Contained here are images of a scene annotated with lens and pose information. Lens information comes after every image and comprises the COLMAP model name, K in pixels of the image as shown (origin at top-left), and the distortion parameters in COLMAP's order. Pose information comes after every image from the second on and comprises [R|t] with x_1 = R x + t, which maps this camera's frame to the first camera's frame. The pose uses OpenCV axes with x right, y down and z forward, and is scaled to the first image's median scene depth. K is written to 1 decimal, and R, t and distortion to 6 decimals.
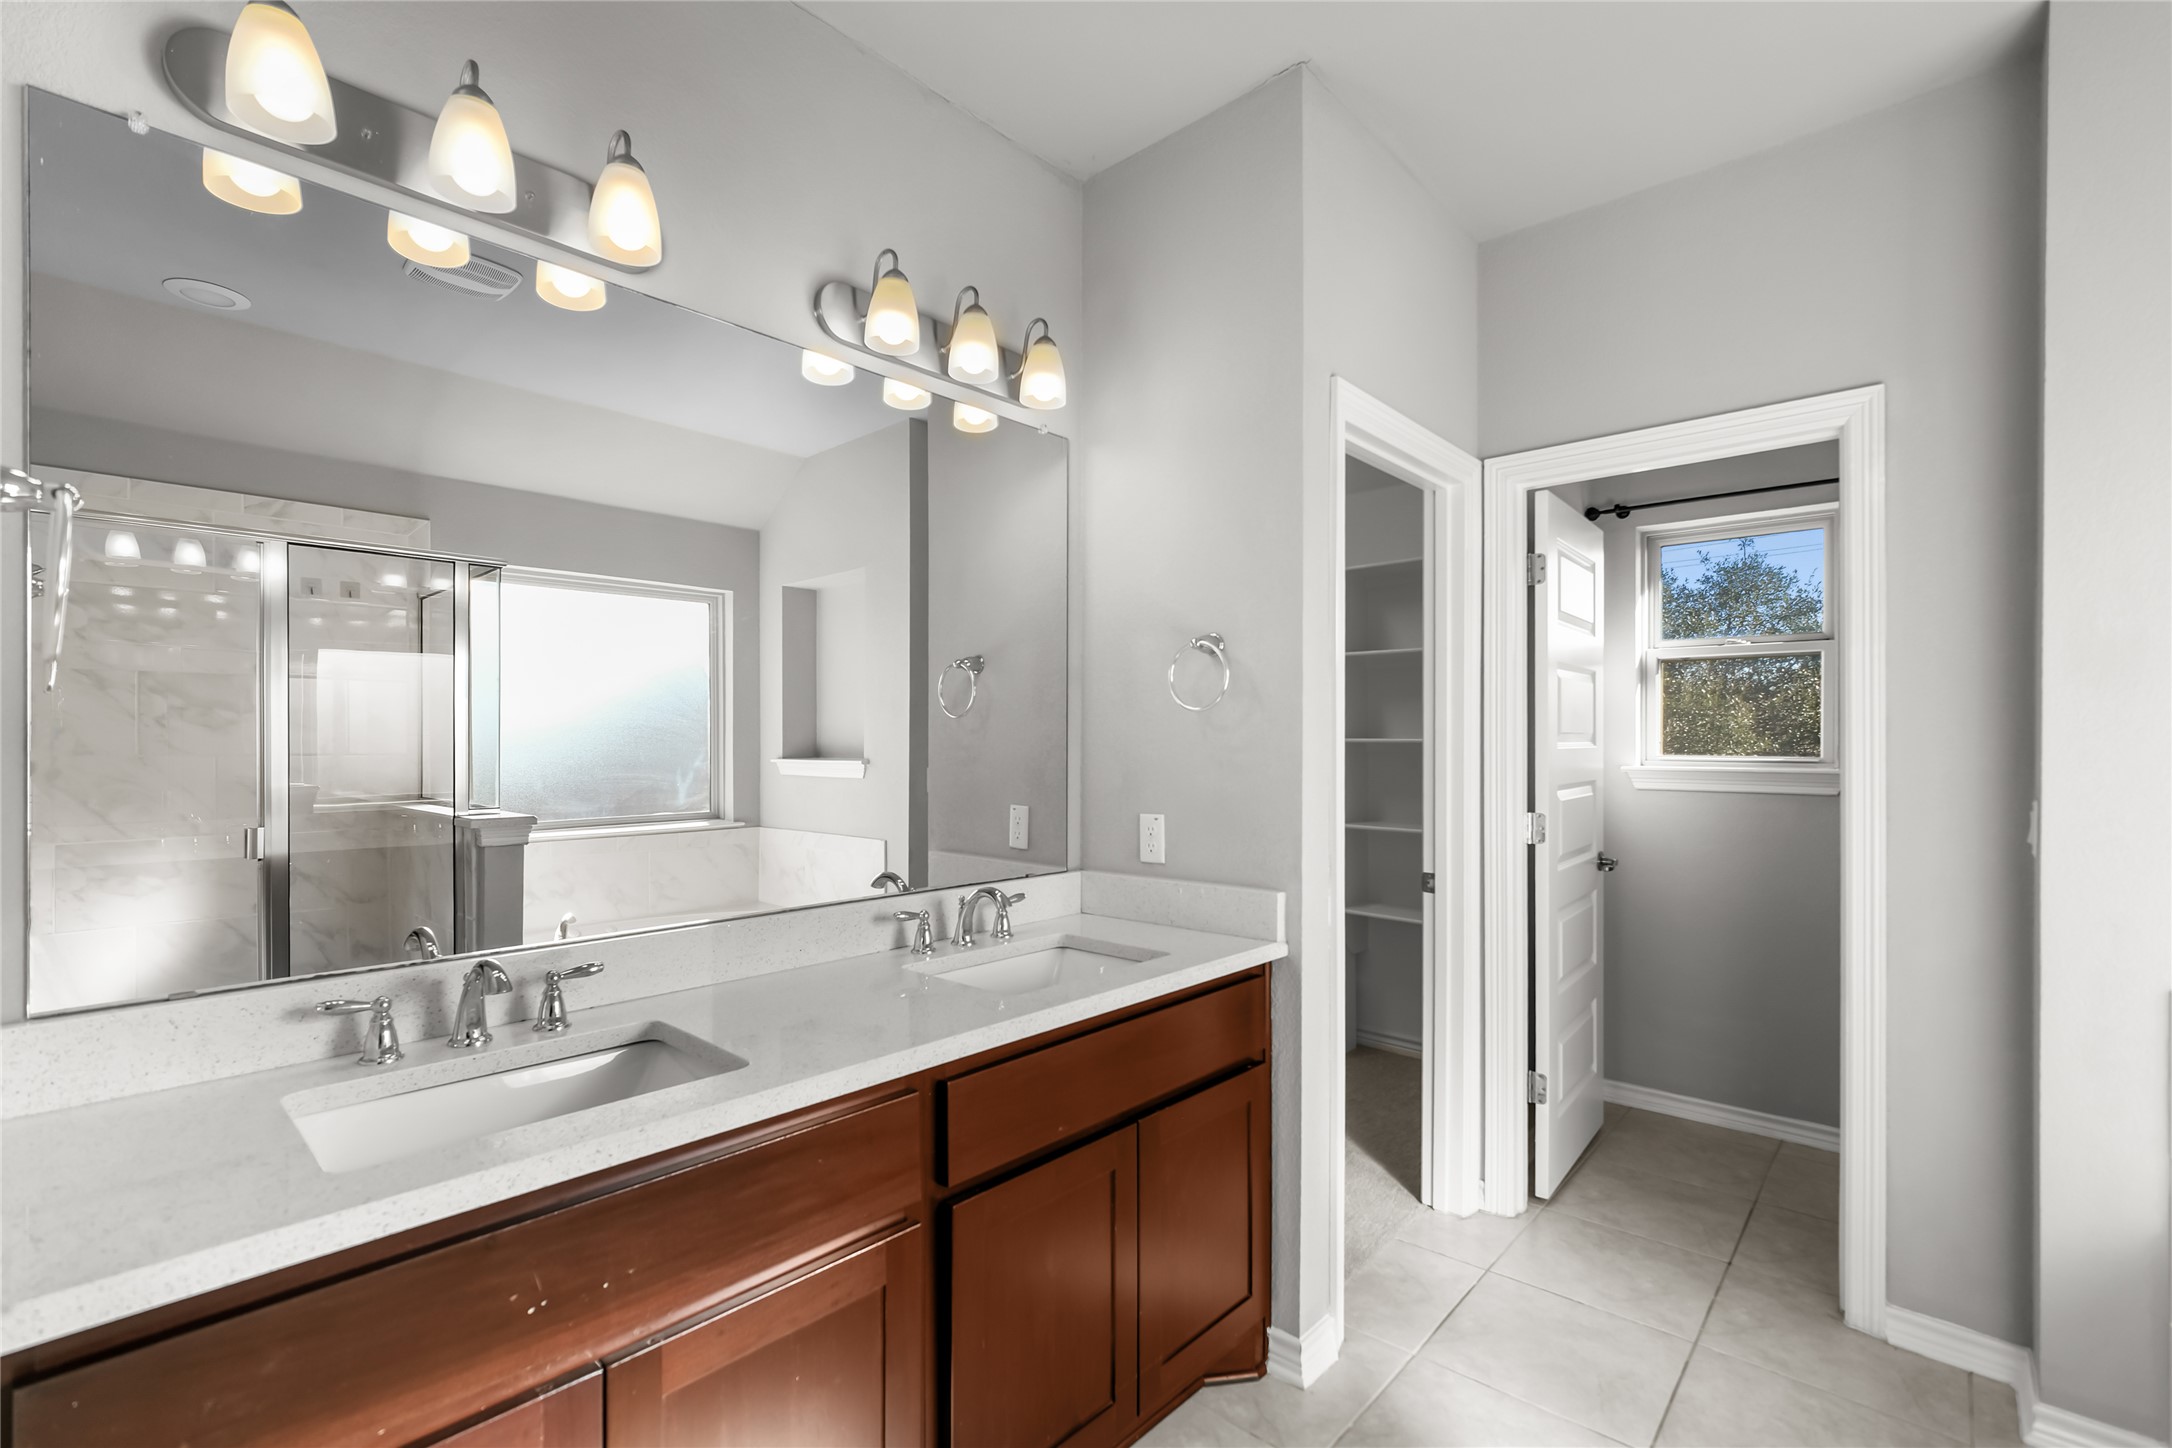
lens RADIAL K [[961.2, 0, 1091.6], [0, 961.2, 712.7], [0, 0, 1]] dist [-0.000147, -0.000159]
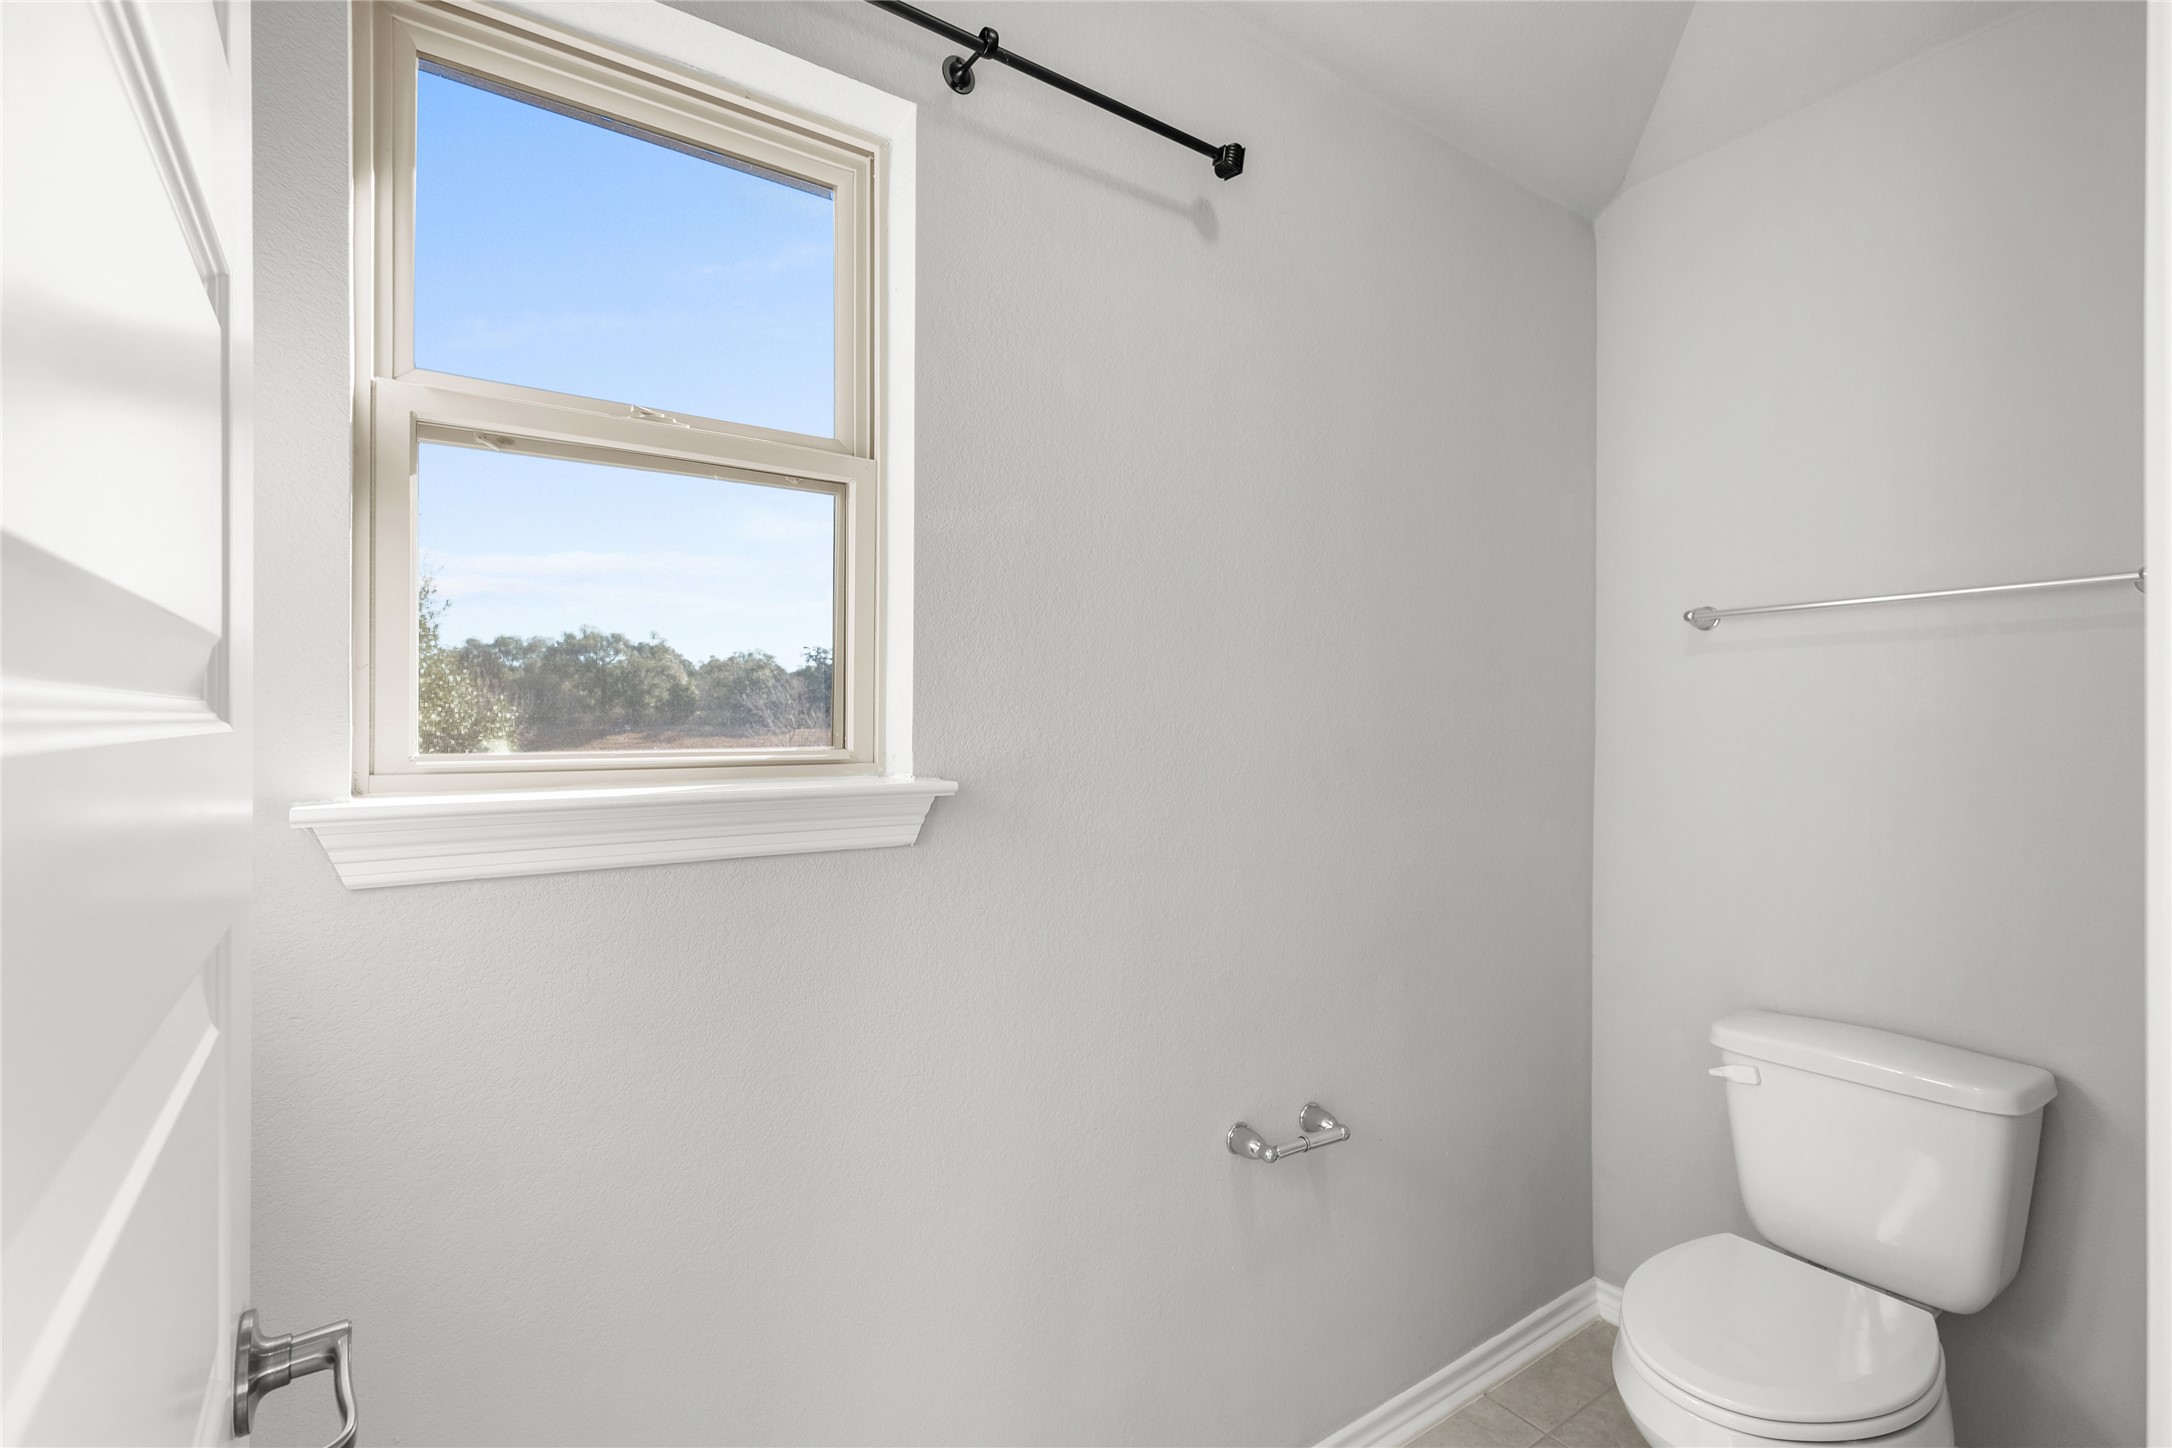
lens RADIAL K [[961.2, 0, 1091.6], [0, 961.2, 712.7], [0, 0, 1]] dist [-0.000147, -0.000159]
pose [[0.231597, 0.000363, 0.972812, 0.435111], [-0.017793, 0.999834, 0.003863, 0.032123], [-0.972649, -0.018204, 0.231565, 0.898534]]
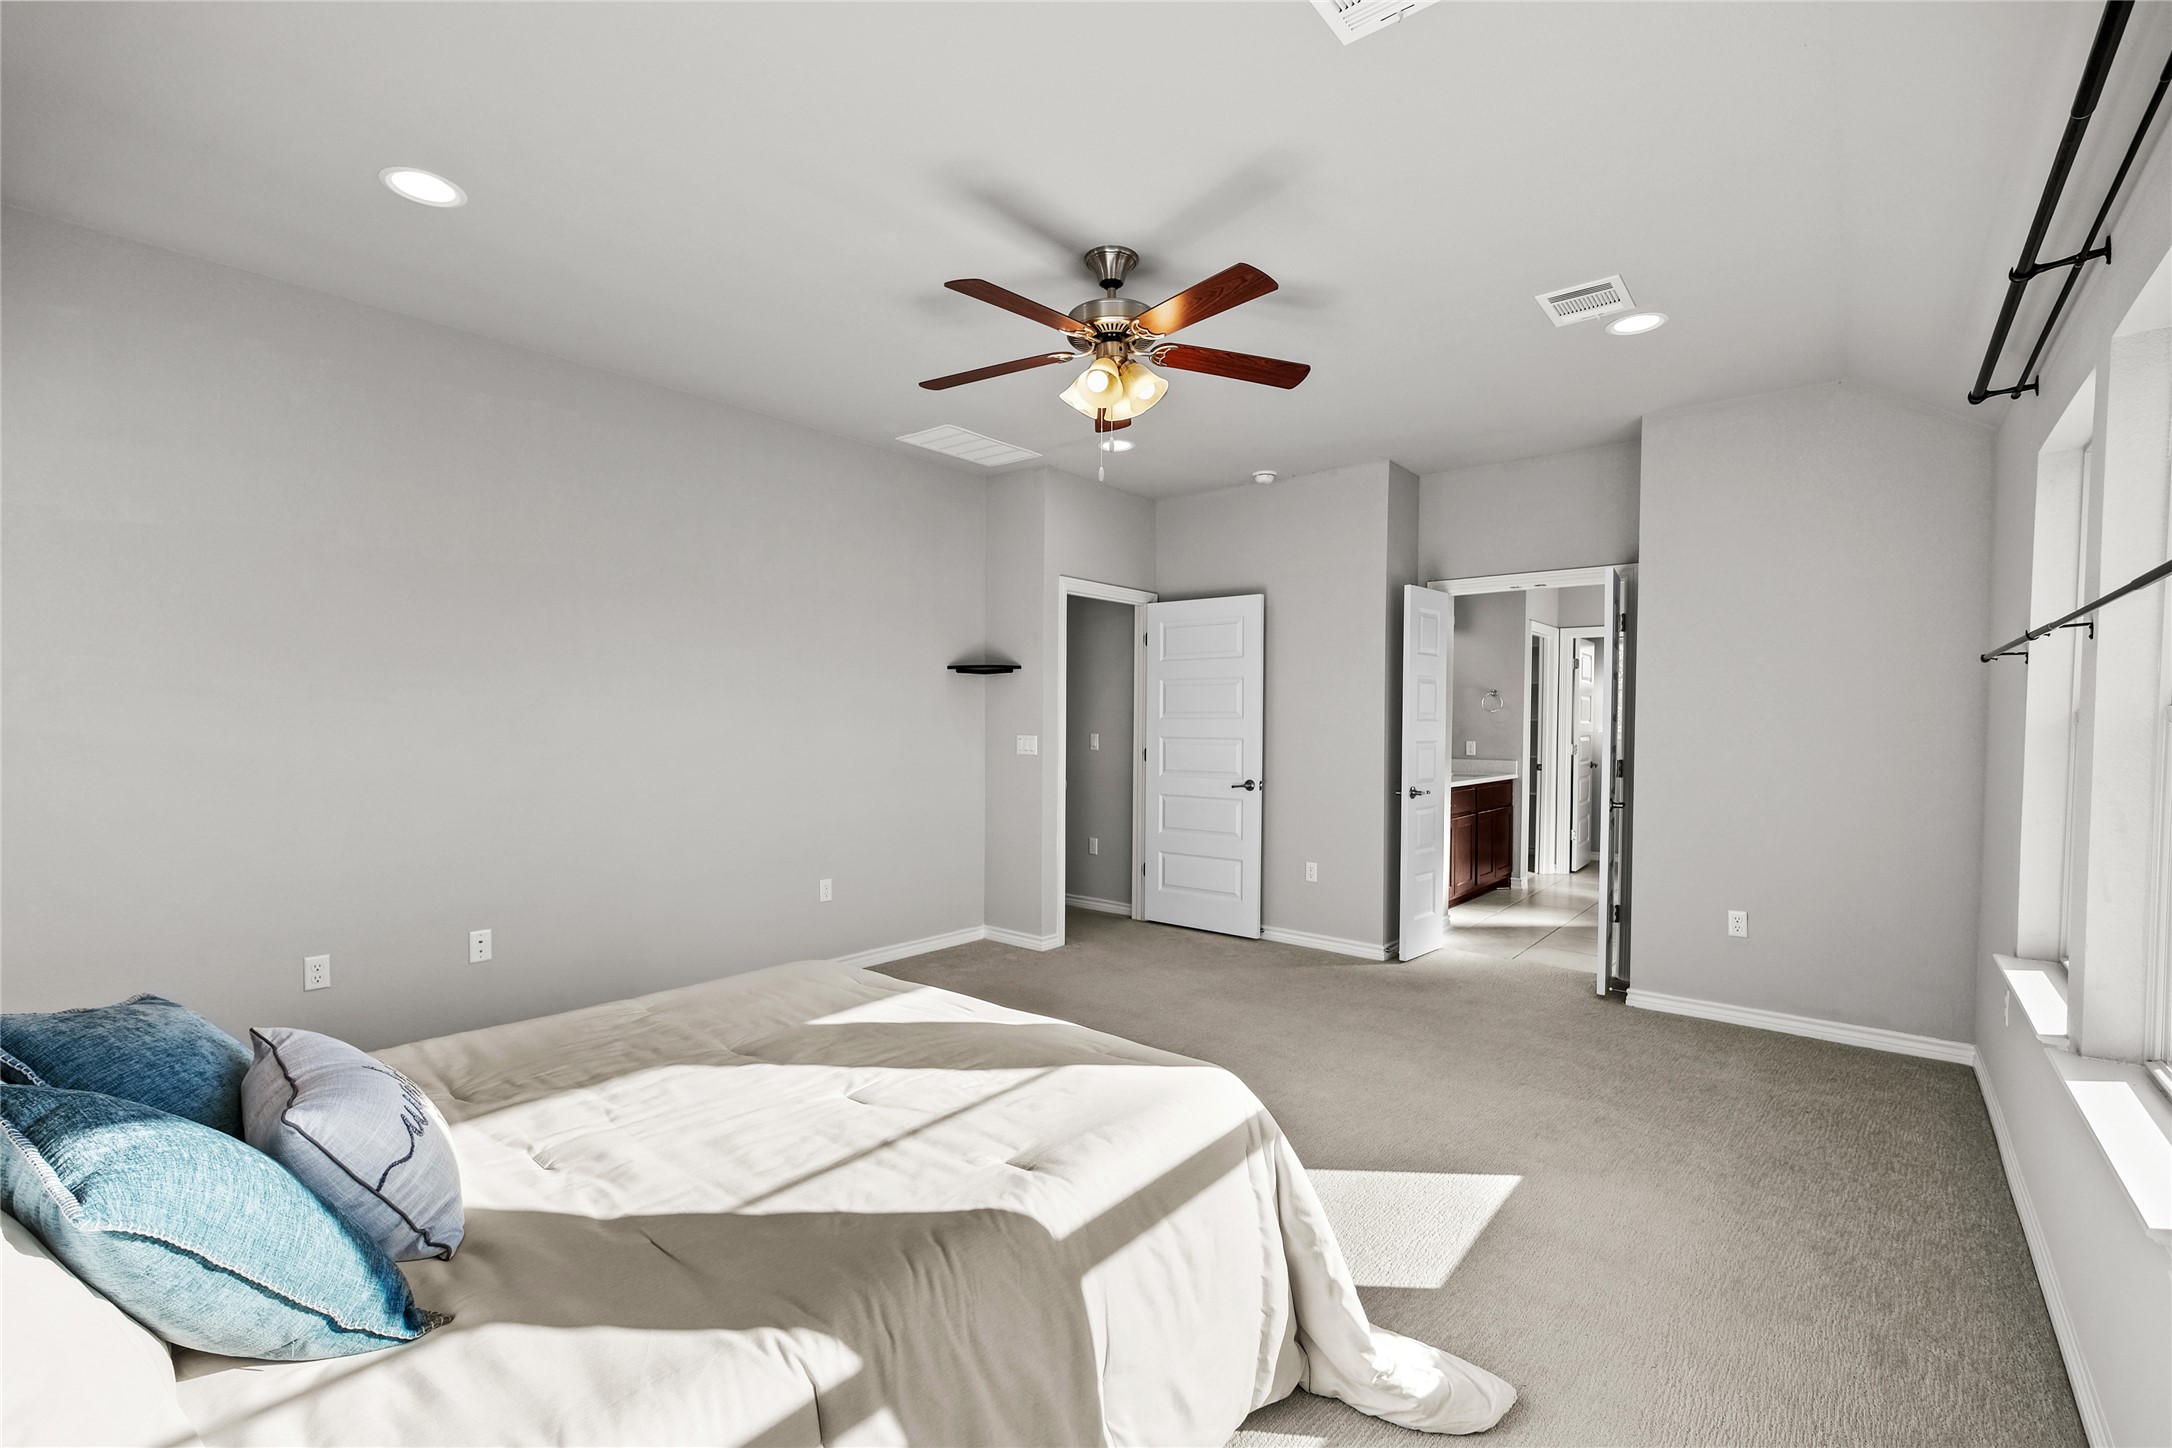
lens RADIAL K [[961.2, 0, 1091.6], [0, 961.2, 712.7], [0, 0, 1]] dist [-0.000147, -0.000159]
pose [[0.998469, 0.006191, 0.054975, -1.158877], [-0.006944, 0.999884, 0.013521, -0.026201], [-0.054885, -0.013882, 0.998396, -1.838634]]
